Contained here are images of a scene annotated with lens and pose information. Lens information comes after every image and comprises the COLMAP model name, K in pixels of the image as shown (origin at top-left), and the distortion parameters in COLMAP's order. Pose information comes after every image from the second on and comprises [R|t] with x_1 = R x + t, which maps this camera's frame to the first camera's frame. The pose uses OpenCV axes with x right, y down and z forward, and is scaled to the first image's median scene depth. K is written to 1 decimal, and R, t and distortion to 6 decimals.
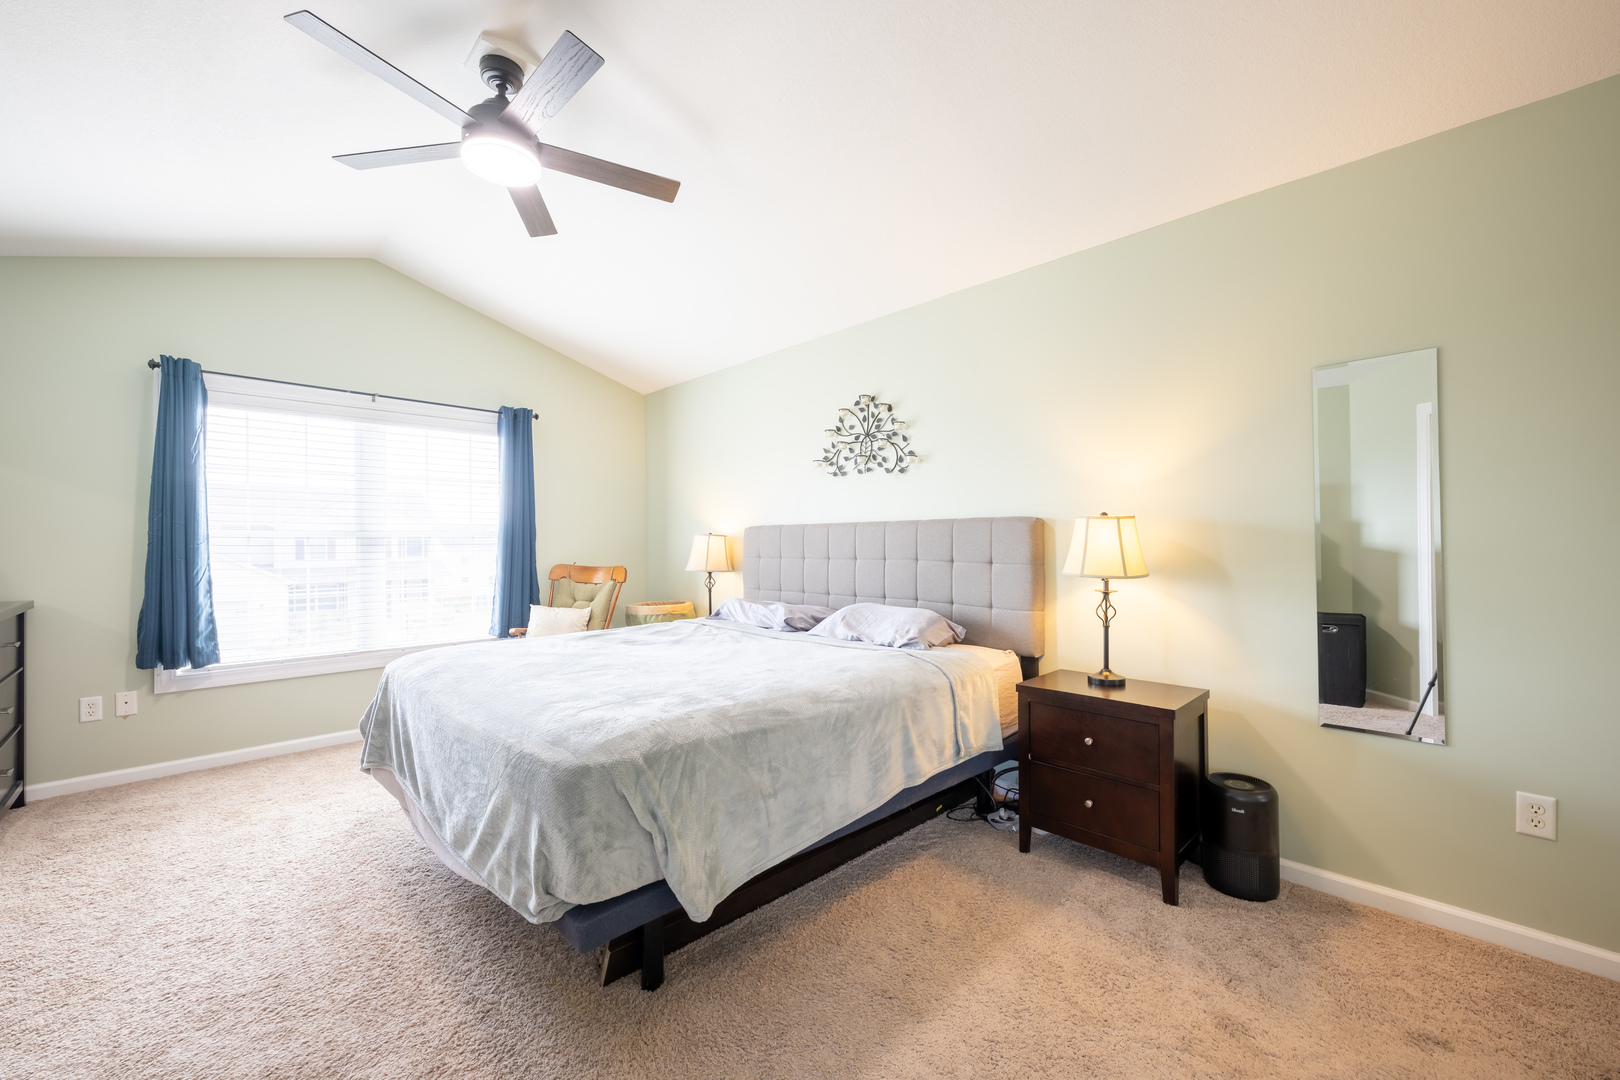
lens RADIAL K [[637.2, 0, 809.9], [0, 637.2, 541.8], [0, 0, 1]] dist [-0.001448, -0.000075]
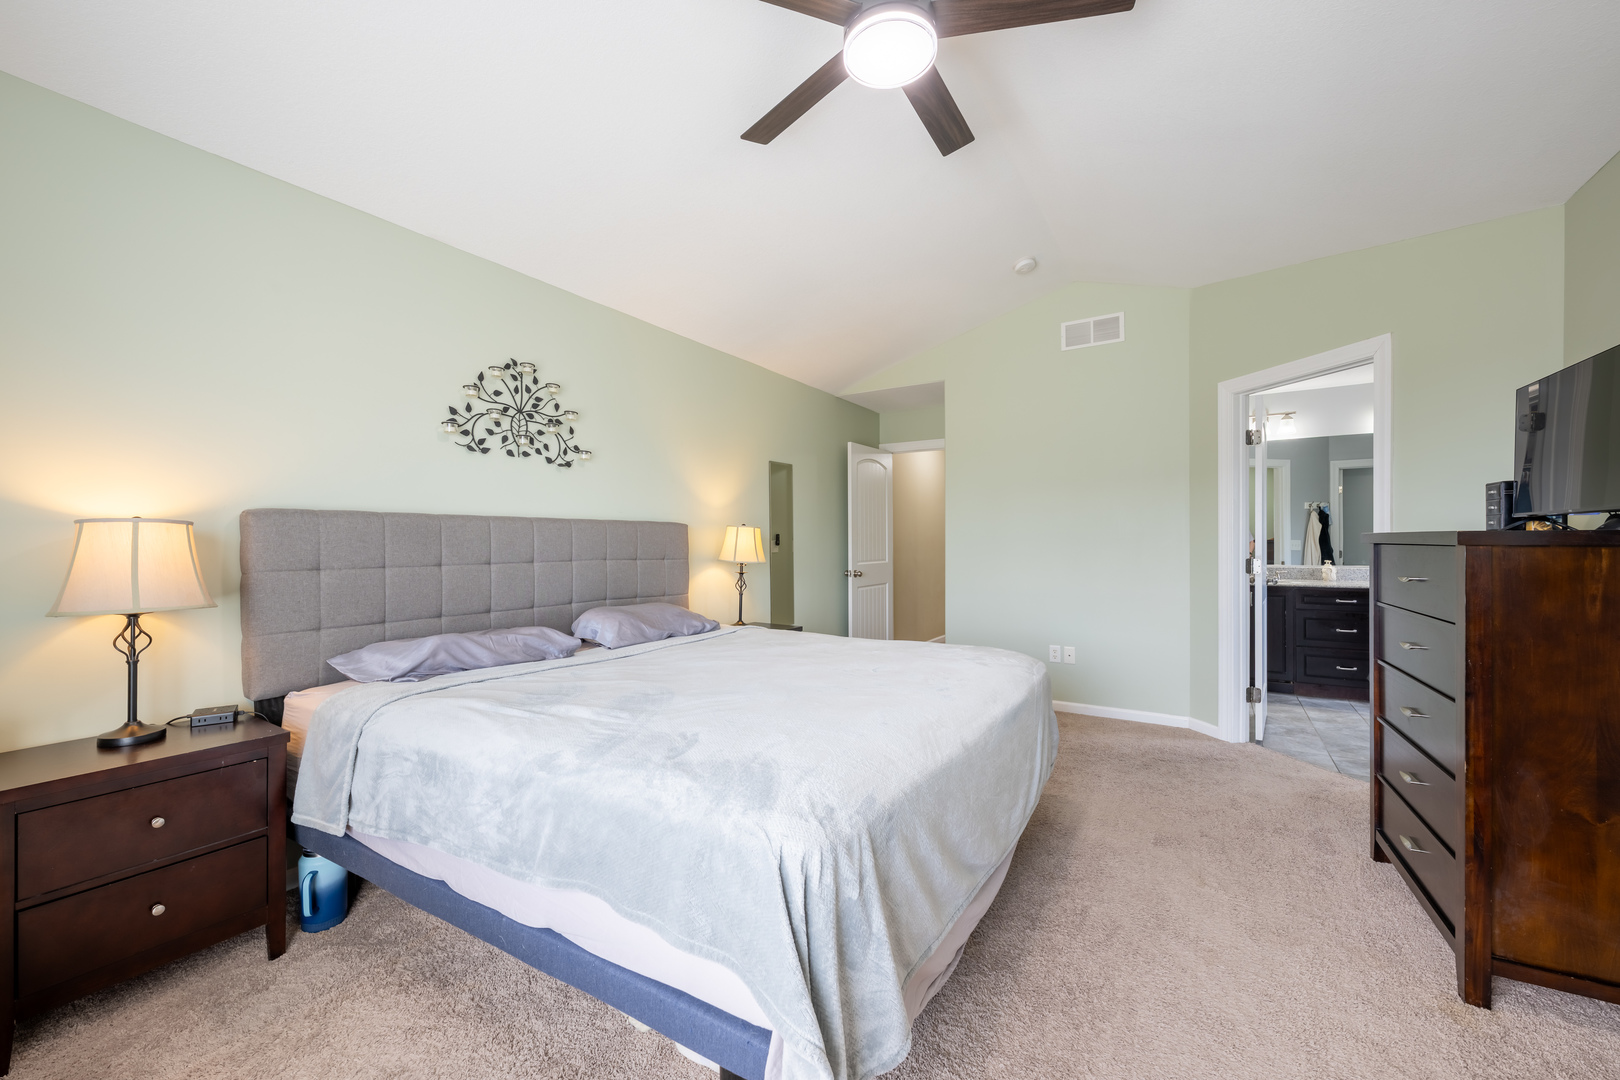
lens RADIAL K [[637.2, 0, 809.3], [0, 637.2, 541.9], [0, 0, 1]] dist [-0.001448, -0.000075]
pose [[-0.255855, 0.005947, 0.966697, -0.785502], [0.002000, 0.999982, -0.005622, 0.005903], [-0.966713, 0.000495, -0.255863, 0.839974]]
